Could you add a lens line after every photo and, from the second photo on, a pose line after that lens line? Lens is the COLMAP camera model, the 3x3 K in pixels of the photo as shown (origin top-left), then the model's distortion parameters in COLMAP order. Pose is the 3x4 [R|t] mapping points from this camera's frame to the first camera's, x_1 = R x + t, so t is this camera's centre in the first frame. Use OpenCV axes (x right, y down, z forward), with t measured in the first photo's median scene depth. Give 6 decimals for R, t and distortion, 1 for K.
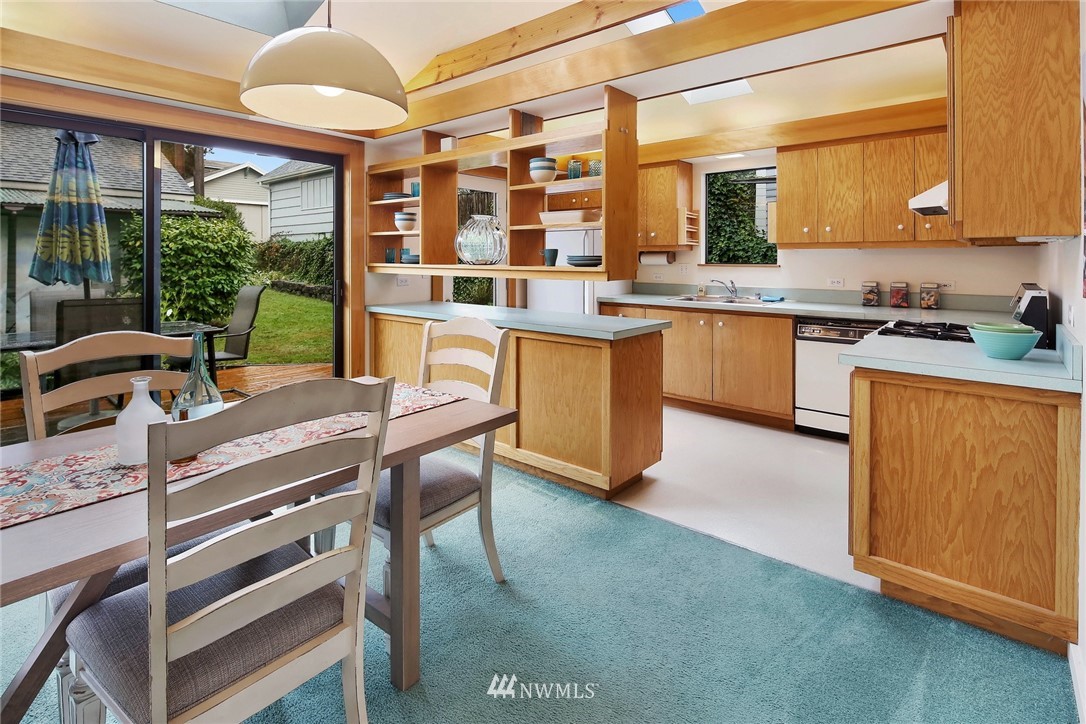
lens RADIAL K [[549.4, 0, 546.8], [0, 549.4, 263.6], [0, 0, 1]] dist [-0.002103, -0.000267]
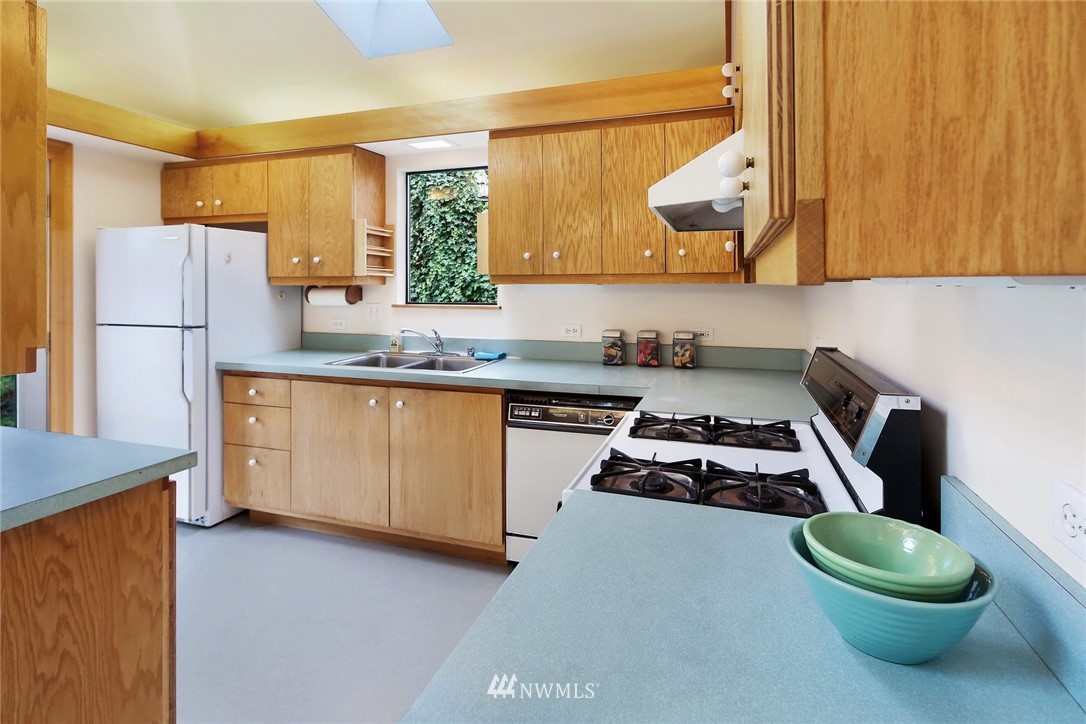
lens RADIAL K [[549.4, 0, 541.1], [0, 549.4, 289.5], [0, 0, 1]] dist [-0.002103, -0.000267]
pose [[0.936213, -0.002530, 0.351423, 0.253754], [0.003578, 0.999991, -0.002334, -0.018403], [-0.351414, 0.003442, 0.936214, 0.368983]]
